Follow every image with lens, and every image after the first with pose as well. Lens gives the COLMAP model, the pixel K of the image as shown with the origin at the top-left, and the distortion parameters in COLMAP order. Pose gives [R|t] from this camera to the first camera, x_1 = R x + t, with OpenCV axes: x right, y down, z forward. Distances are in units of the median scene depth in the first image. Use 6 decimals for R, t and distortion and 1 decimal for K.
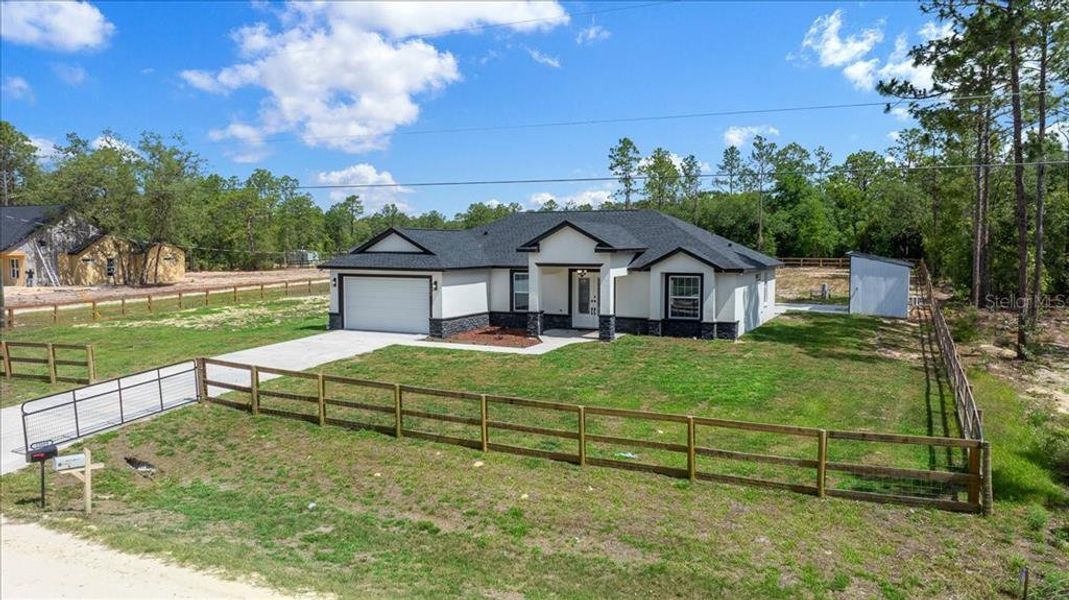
lens RADIAL K [[749.8, 0, 534.5], [0, 749.8, 300.0], [0, 0, 1]] dist [-0.013080, -0.001262]
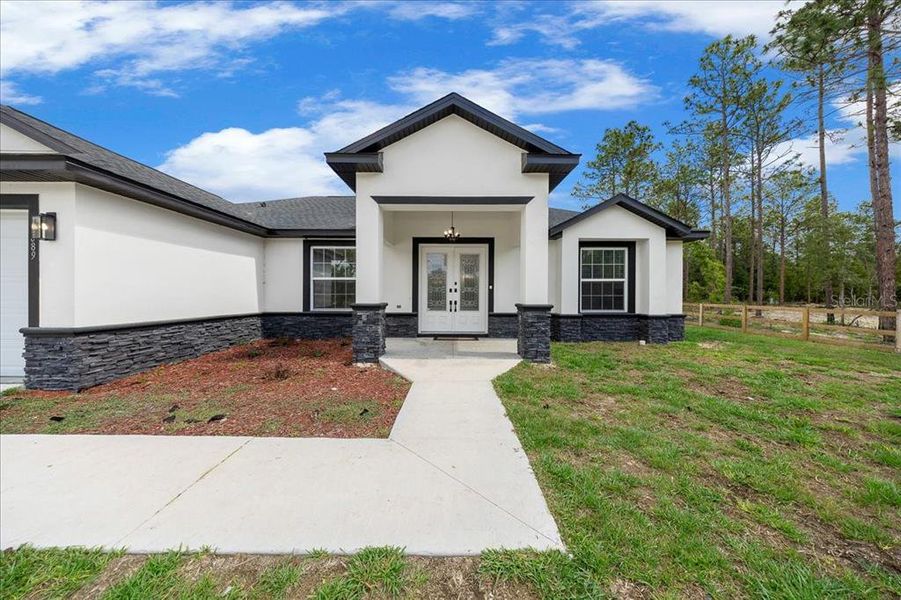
lens RADIAL K [[288.1, 0, 452.0], [0, 288.1, 293.7], [0, 0, 1]] dist [-0.001003, -0.000056]
pose [[0.889305, 0.009104, 0.457224, -0.035511], [0.026946, 0.997022, -0.072262, 0.022976], [-0.456521, 0.076583, 0.886411, 0.815688]]
